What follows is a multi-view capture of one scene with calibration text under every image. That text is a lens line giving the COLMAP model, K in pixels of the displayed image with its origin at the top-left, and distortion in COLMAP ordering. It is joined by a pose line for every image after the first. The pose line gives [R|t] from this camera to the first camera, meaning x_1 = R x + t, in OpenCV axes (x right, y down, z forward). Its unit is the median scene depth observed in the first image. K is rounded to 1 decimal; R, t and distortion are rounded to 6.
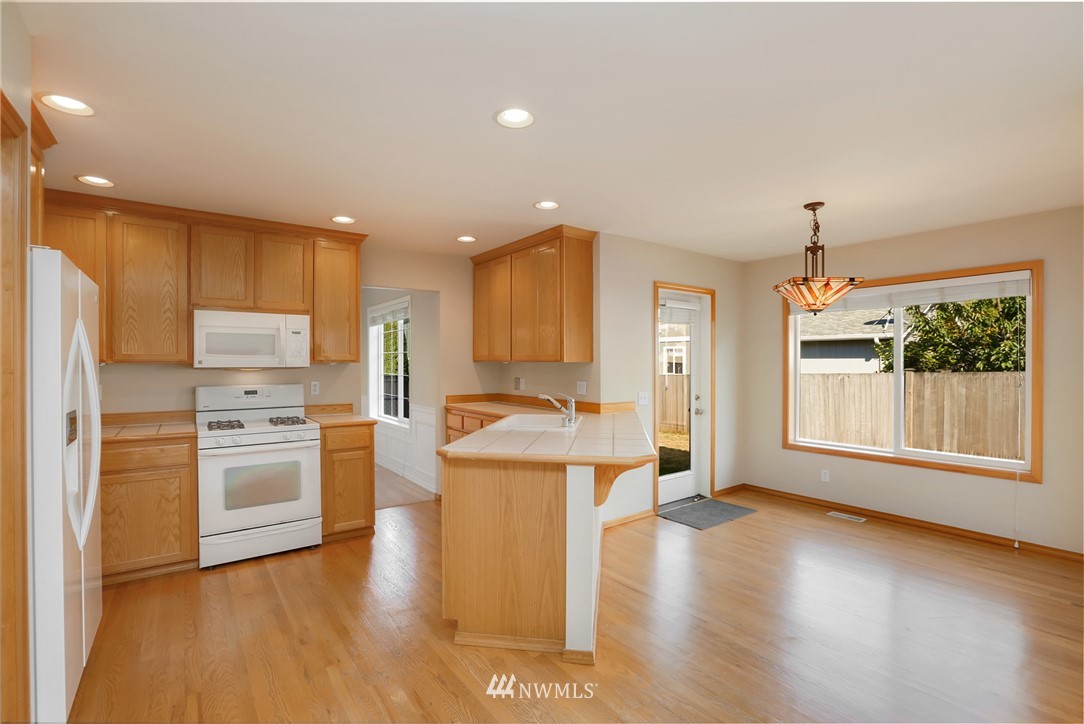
lens RADIAL K [[497.0, 0, 548.2], [0, 497.0, 366.9], [0, 0, 1]] dist [-0.028502, 0.010756]
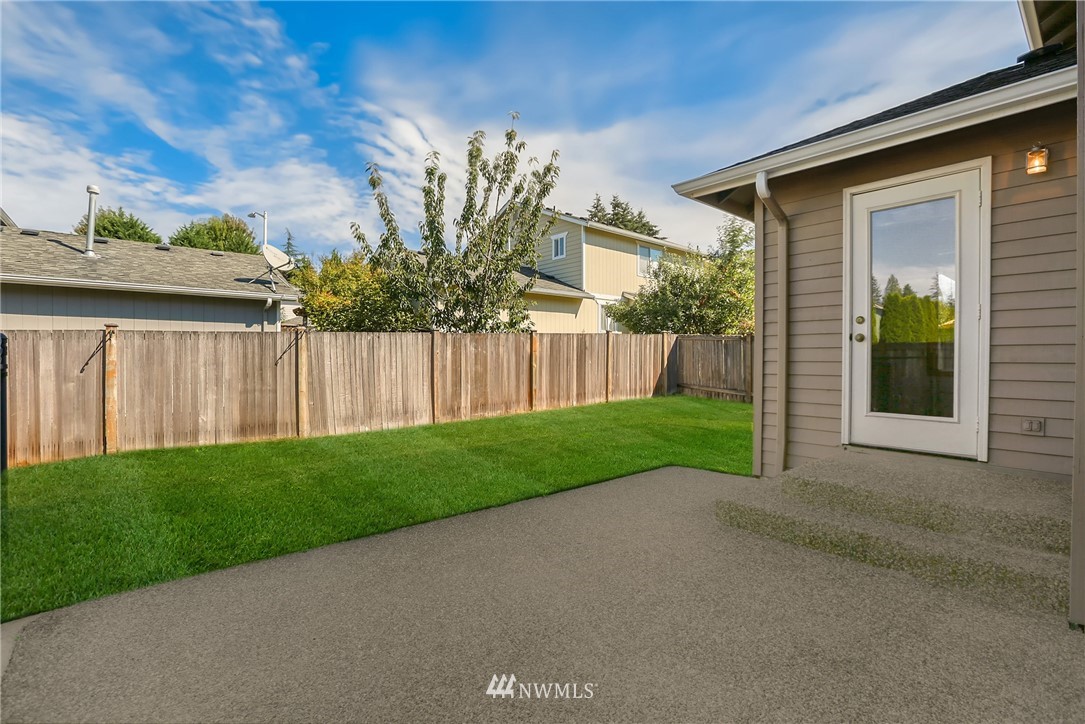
lens RADIAL K [[498.5, 0, 549.8], [0, 498.5, 362.7], [0, 0, 1]] dist [-0.025391, 0.001184]
pose [[-0.061217, -0.007717, 0.998095, -0.597792], [0.007395, 0.999939, 0.008185, 0.142853], [-0.998097, 0.007882, -0.061156, 1.854671]]
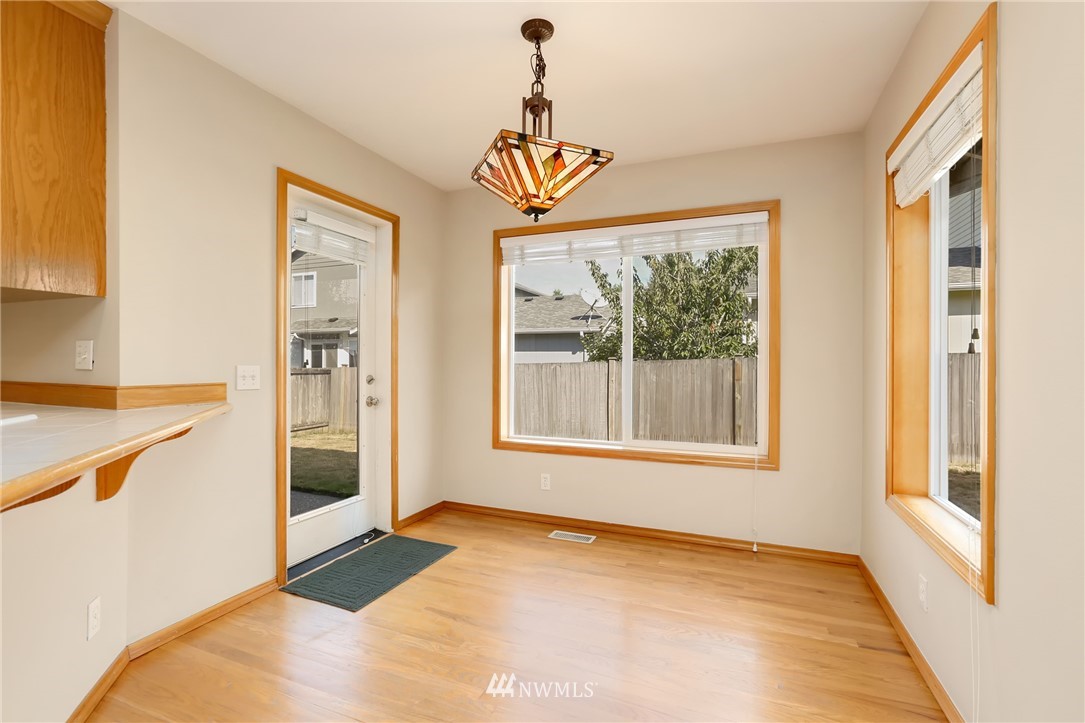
lens RADIAL K [[497.4, 0, 552.0], [0, 497.4, 366.4], [0, 0, 1]] dist [-0.028502, 0.010756]
pose [[0.856200, 0.002061, 0.516640, 0.201303], [-0.002470, 0.999997, 0.000103, 0.051917], [-0.516638, -0.001364, 0.856203, 0.387336]]
